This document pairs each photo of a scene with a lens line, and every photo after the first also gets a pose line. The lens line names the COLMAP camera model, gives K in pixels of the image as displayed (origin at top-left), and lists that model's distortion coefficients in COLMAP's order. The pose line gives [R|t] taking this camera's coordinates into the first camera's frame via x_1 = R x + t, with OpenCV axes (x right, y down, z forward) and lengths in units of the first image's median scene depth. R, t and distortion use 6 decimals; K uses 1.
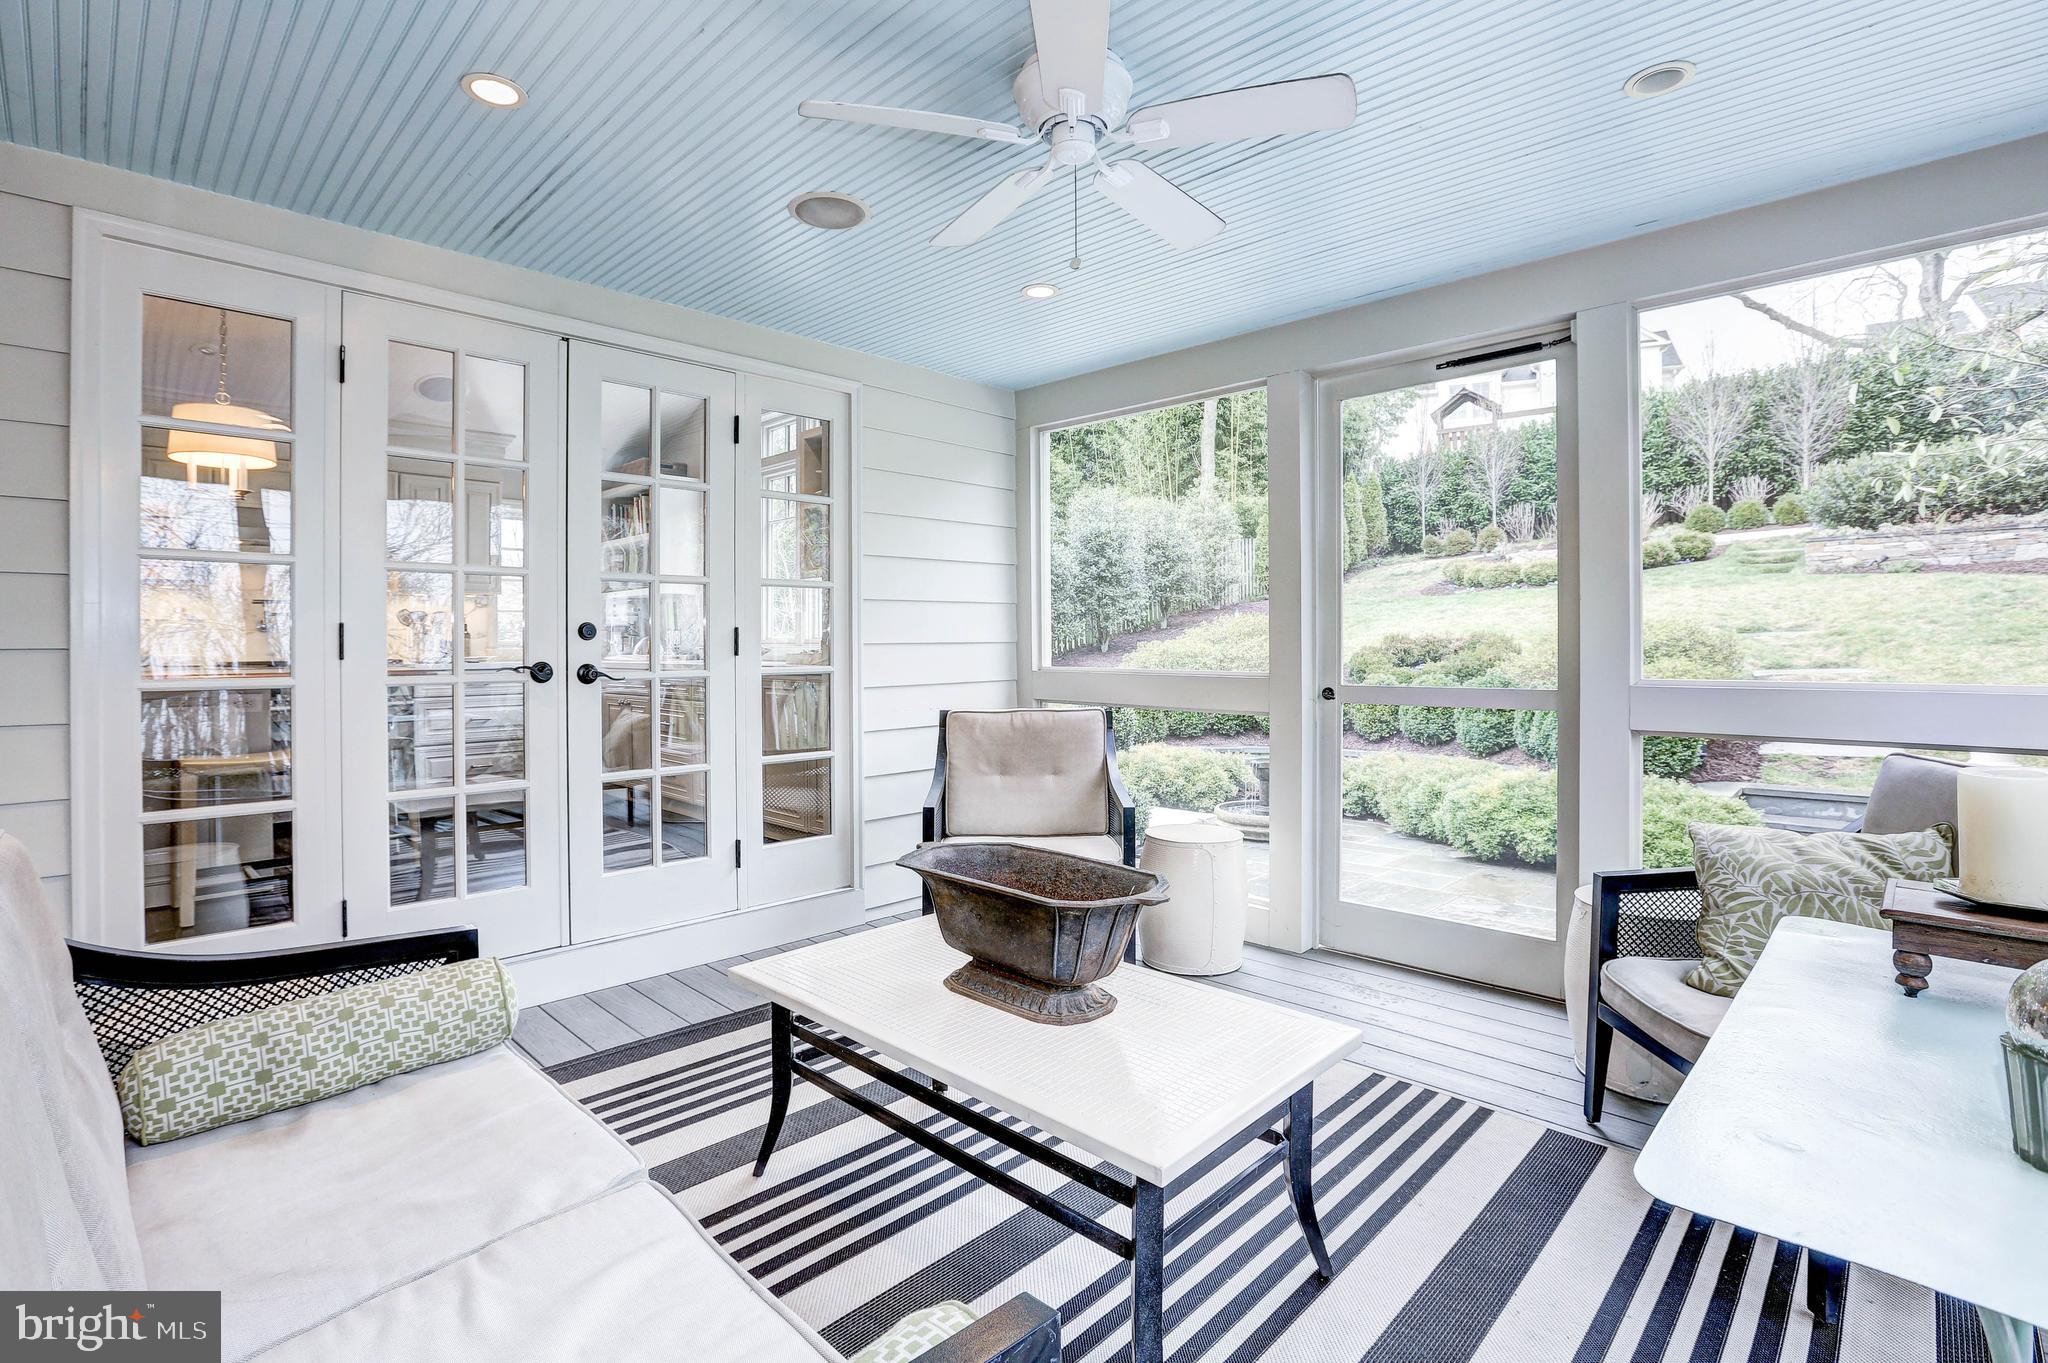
lens RADIAL K [[929.6, 0, 1020.6], [0, 929.6, 641.5], [0, 0, 1]] dist [0.000519, -0.000858]
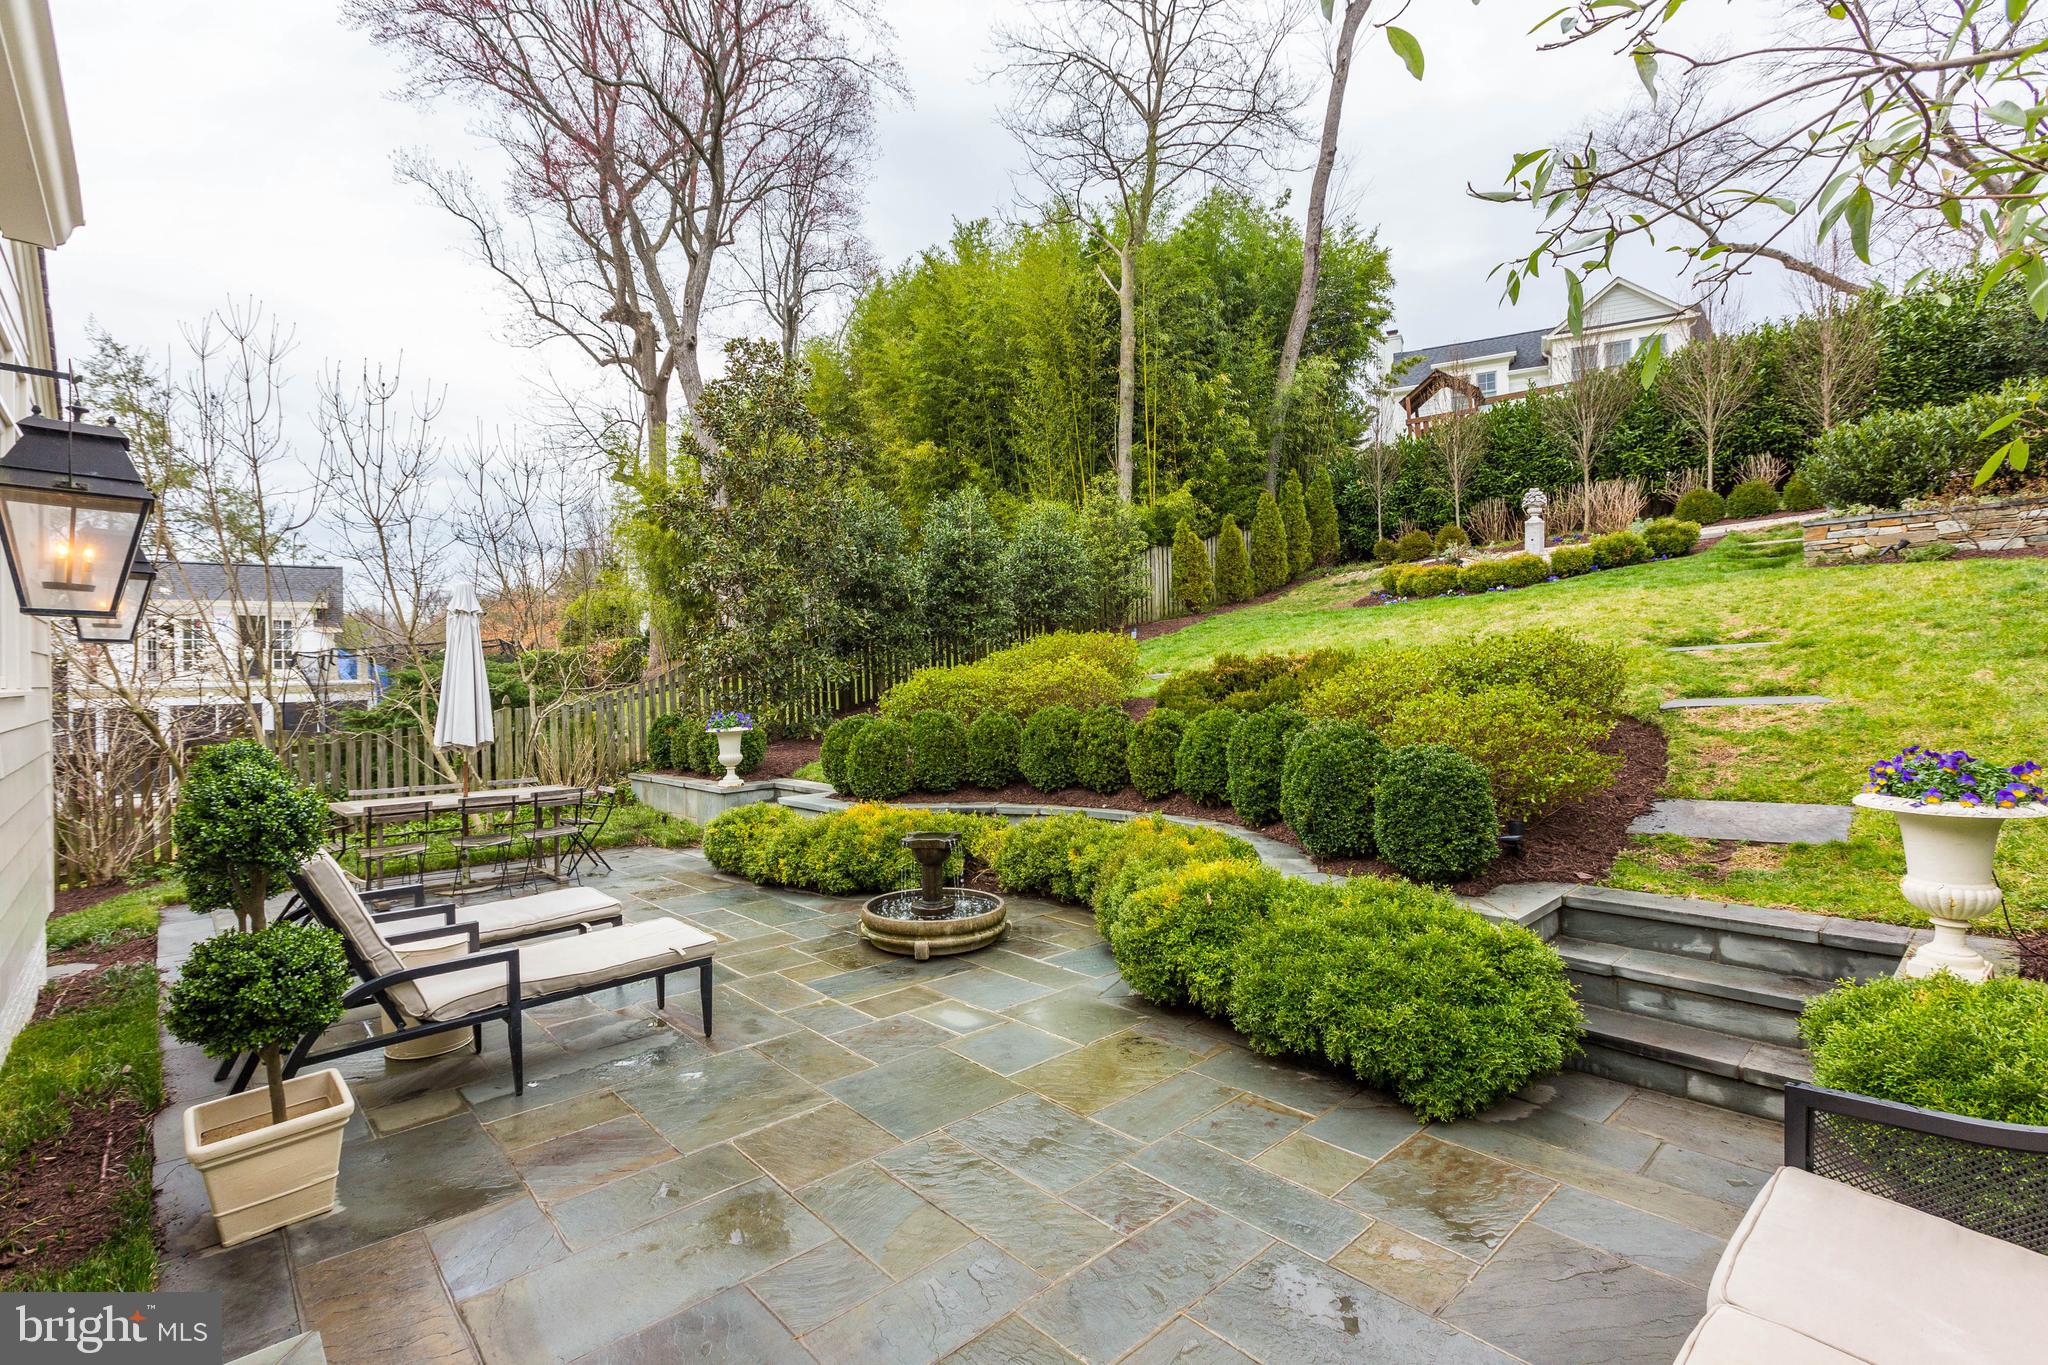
lens RADIAL K [[929.6, 0, 1006.6], [0, 929.6, 677.8], [0, 0, 1]] dist [0.000519, -0.000858]
pose [[0.997840, -0.013747, -0.064232, 0.199028], [0.014498, 0.999832, 0.011246, -0.000234], [0.064067, -0.012153, 0.997872, 0.159988]]
